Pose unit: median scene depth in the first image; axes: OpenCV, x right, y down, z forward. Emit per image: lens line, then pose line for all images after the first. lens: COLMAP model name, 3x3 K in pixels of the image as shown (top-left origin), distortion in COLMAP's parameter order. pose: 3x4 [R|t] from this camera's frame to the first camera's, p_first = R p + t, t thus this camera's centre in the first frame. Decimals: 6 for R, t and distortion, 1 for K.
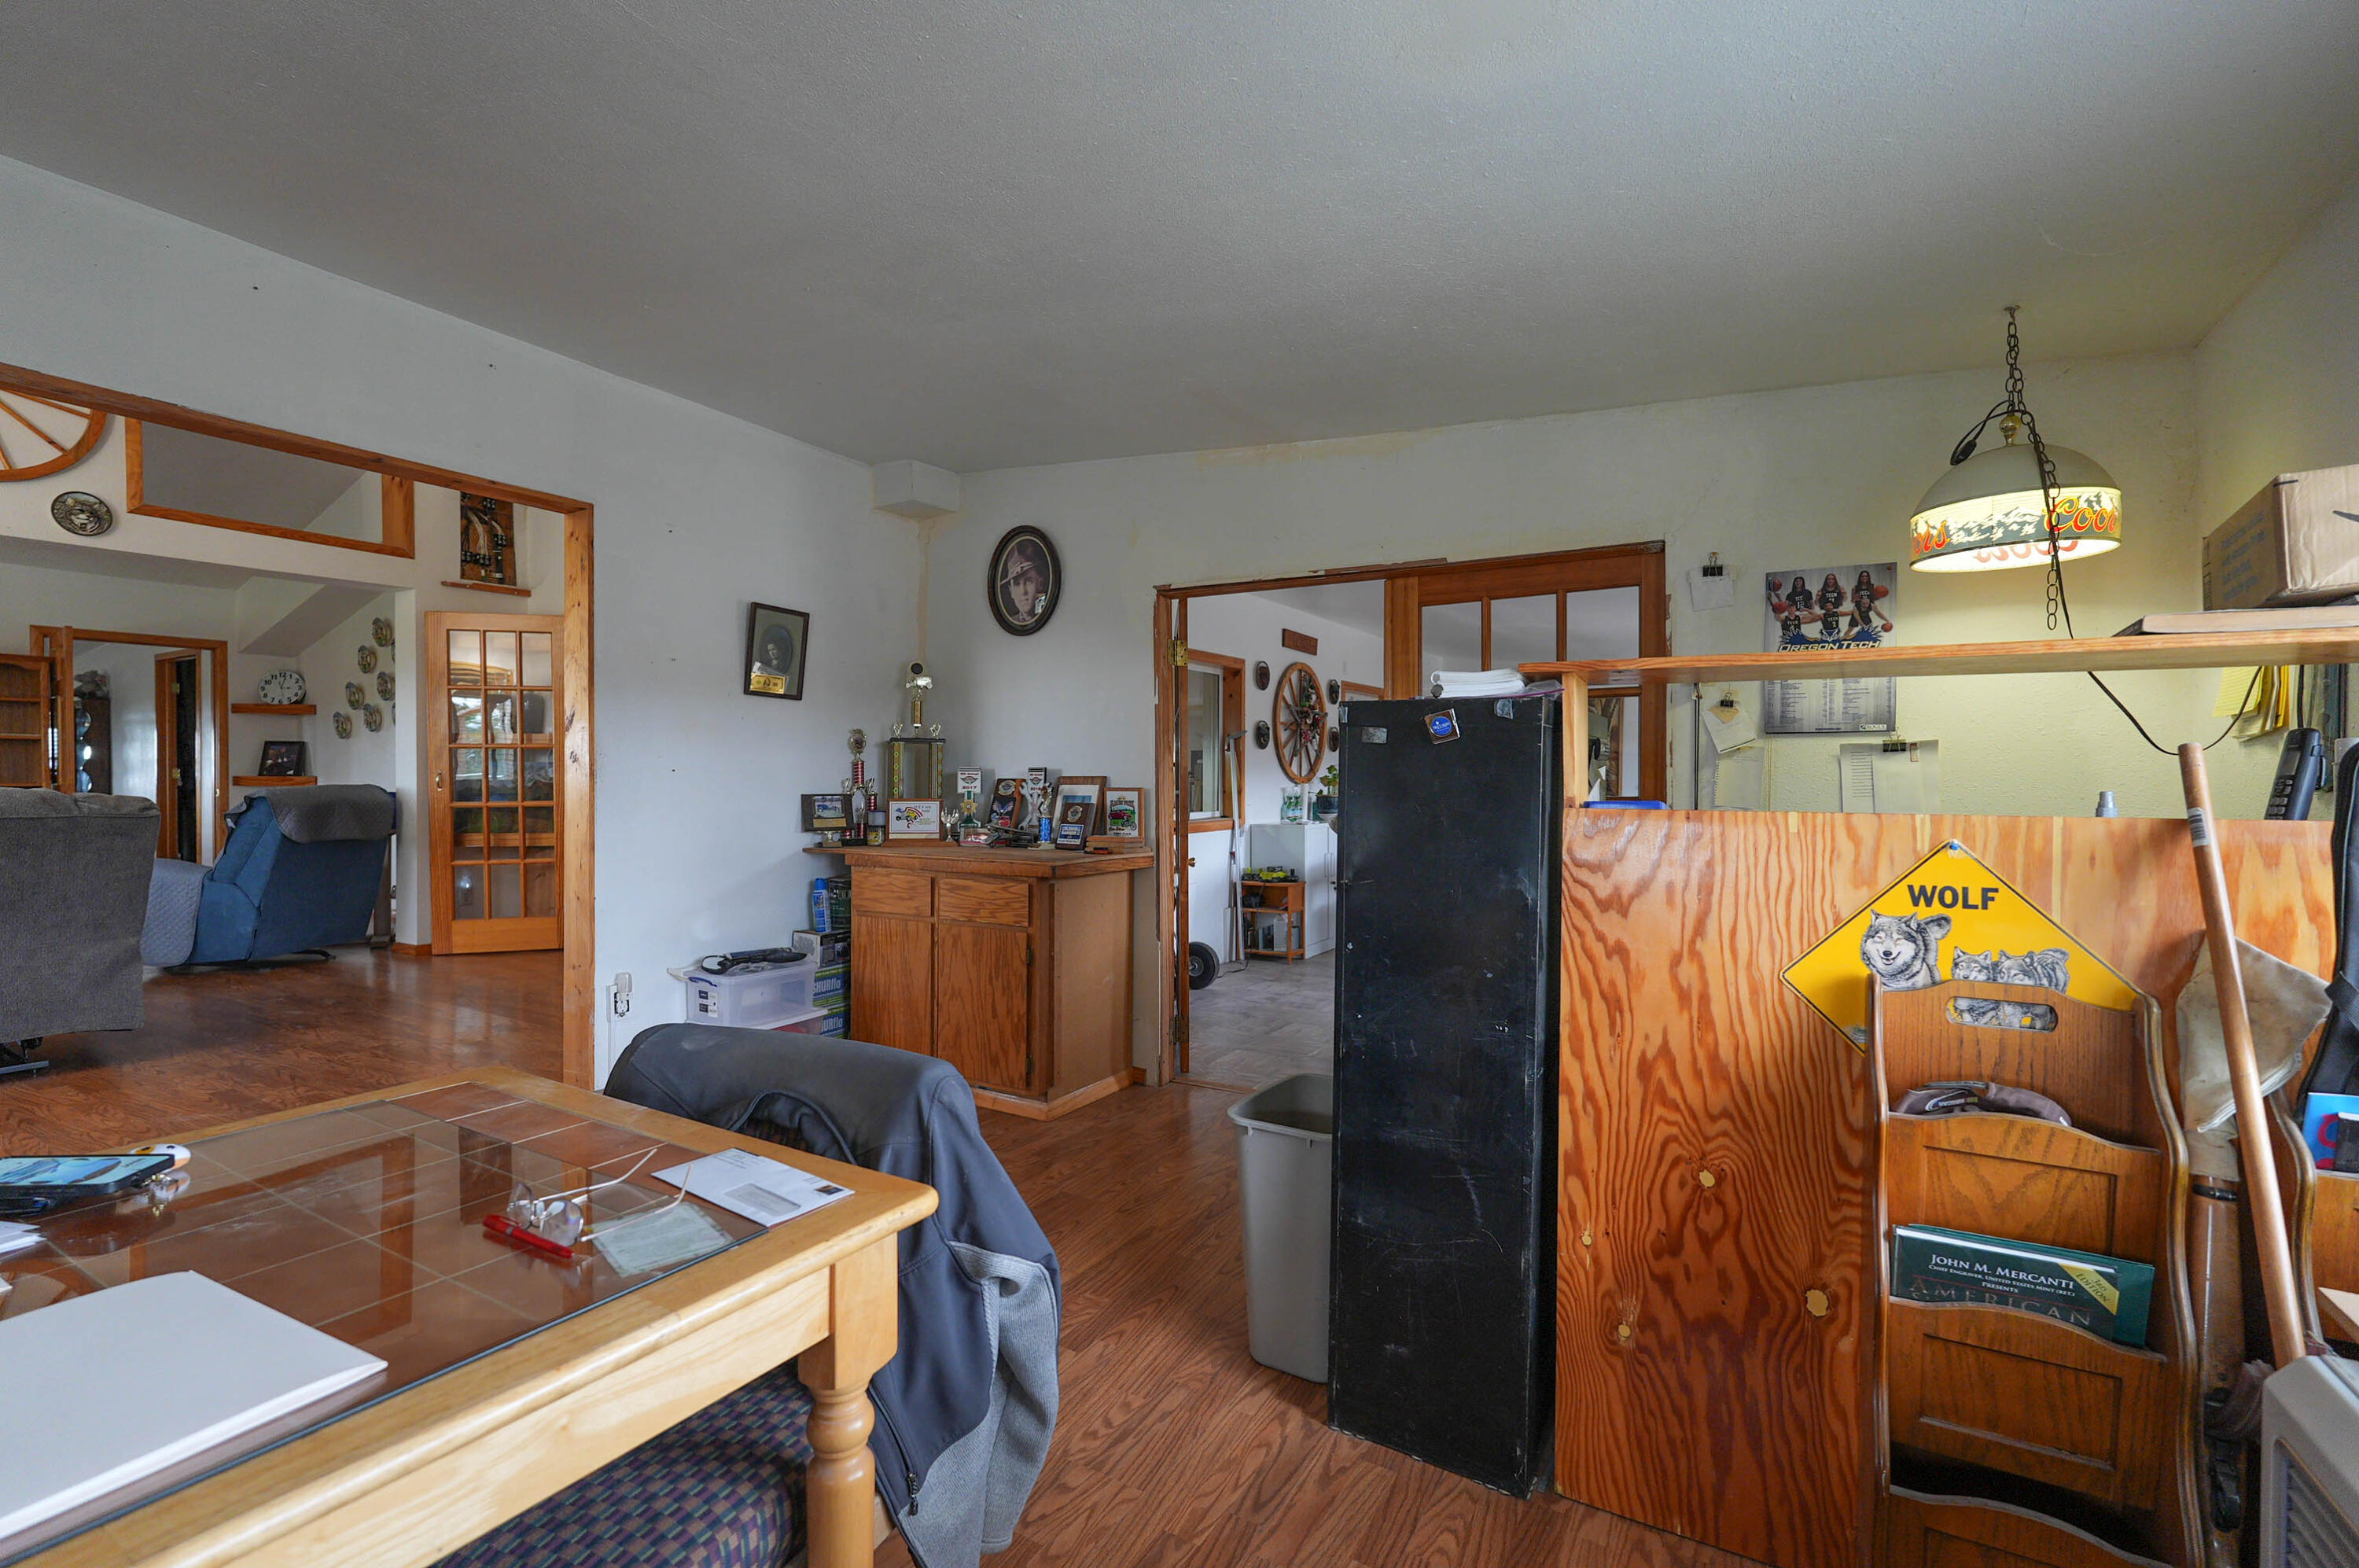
lens RADIAL K [[1027.6, 0, 1183.6], [0, 1027.6, 791.4], [0, 0, 1]] dist [0.000217, -0.000110]
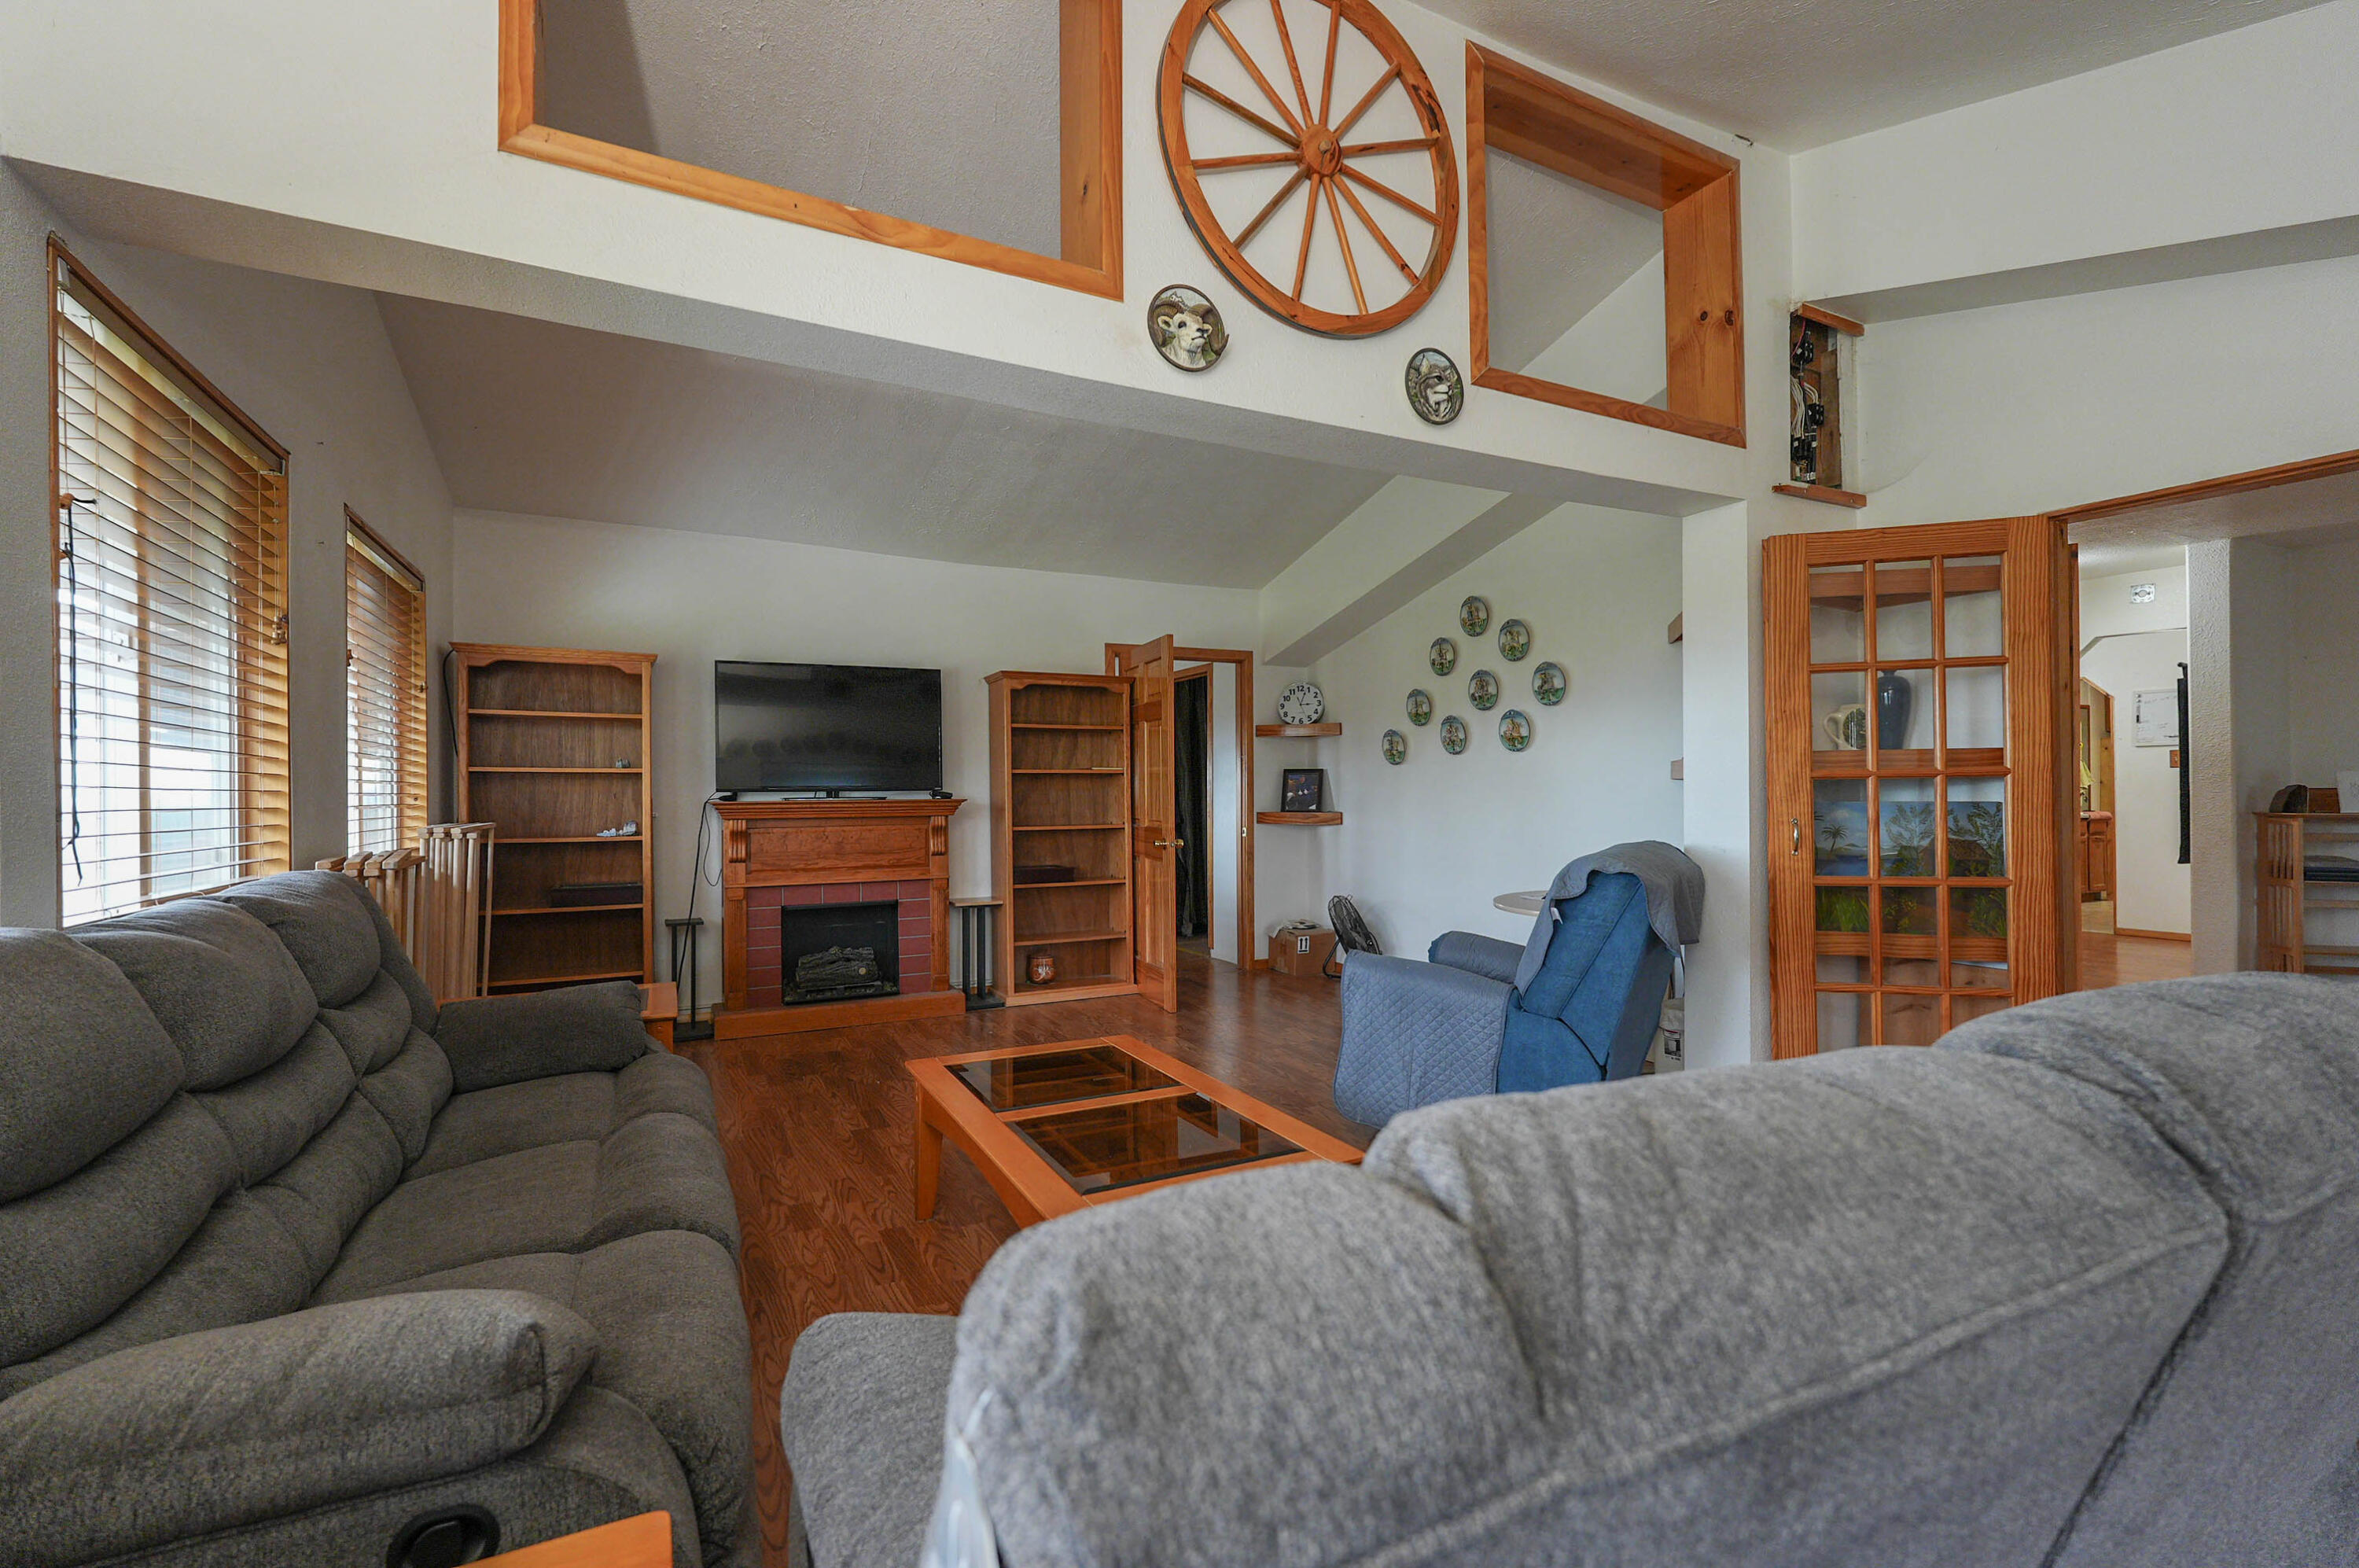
lens RADIAL K [[1027.6, 0, 1173.5], [0, 1027.6, 790.3], [0, 0, 1]] dist [0.000217, -0.000110]
pose [[0.839523, -0.008236, -0.543262, -0.542309], [0.001136, 0.999910, -0.013404, -0.022009], [0.543323, 0.010636, 0.839456, 0.268951]]
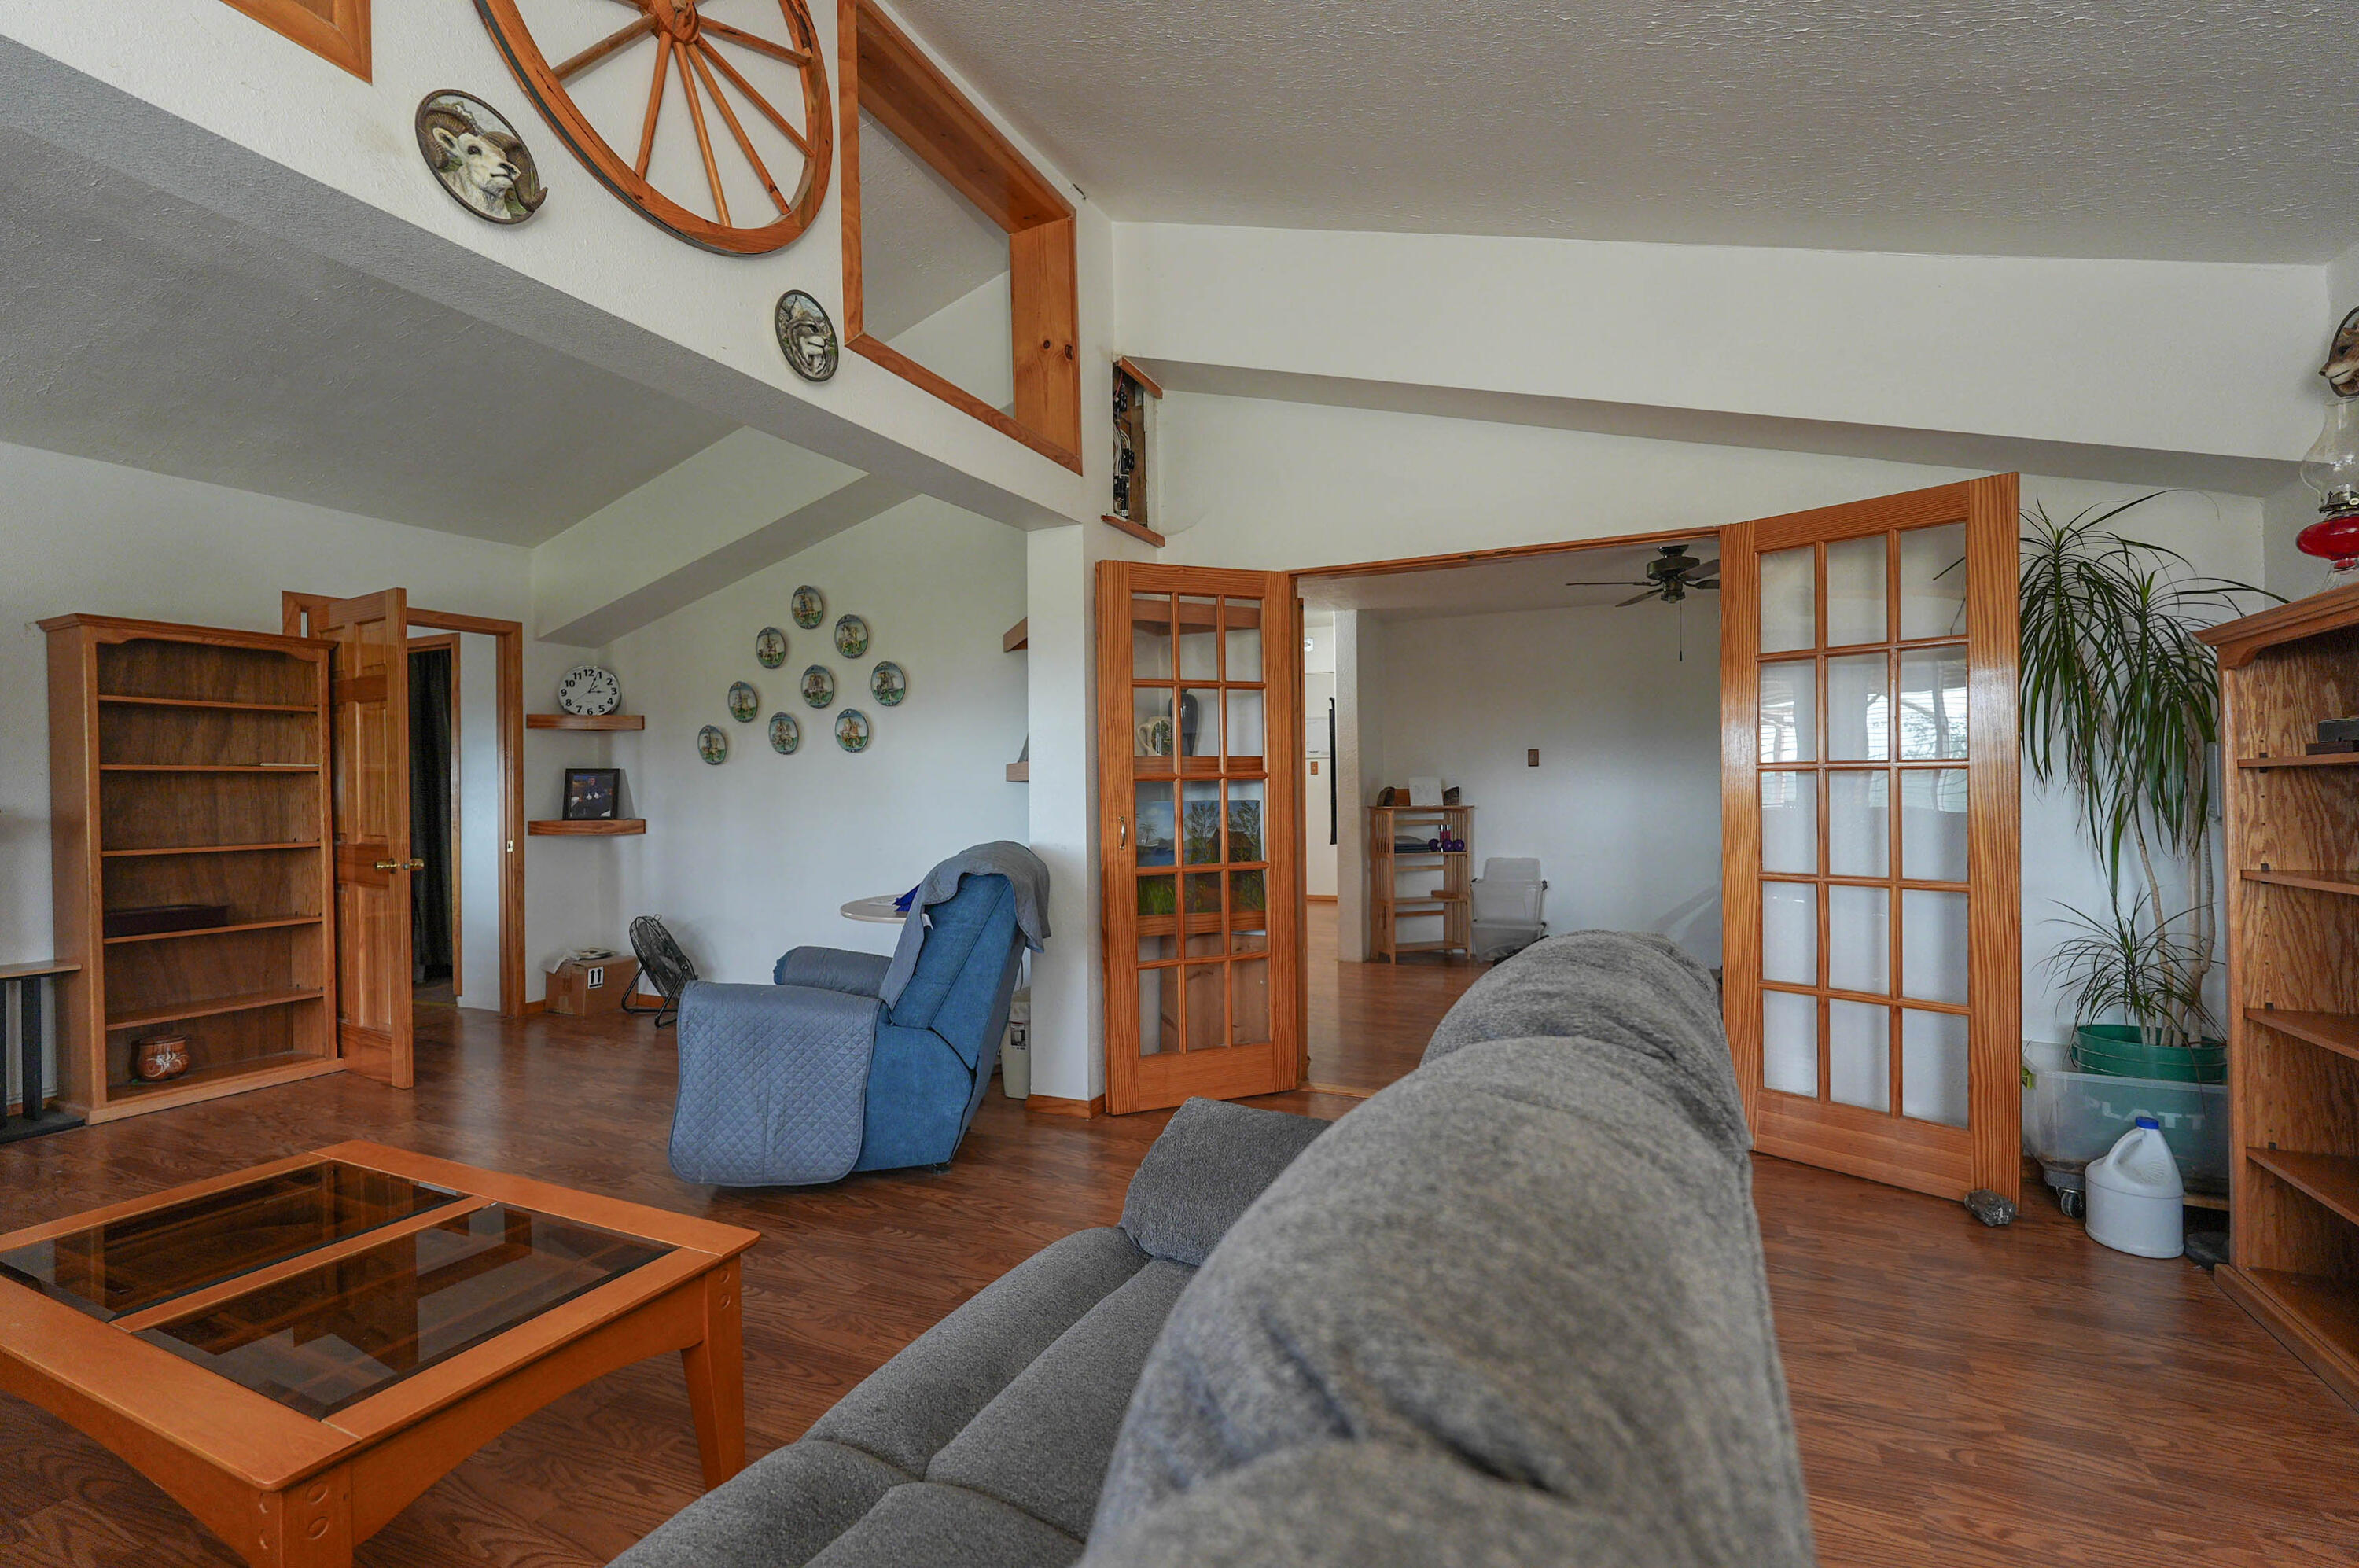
lens RADIAL K [[1027.6, 0, 1175.9], [0, 1027.6, 789.9], [0, 0, 1]] dist [0.000217, -0.000110]
pose [[0.995698, -0.012570, 0.091802, -0.576431], [0.013745, 0.999831, -0.012179, -0.021907], [-0.091633, 0.013388, 0.995703, 0.292687]]
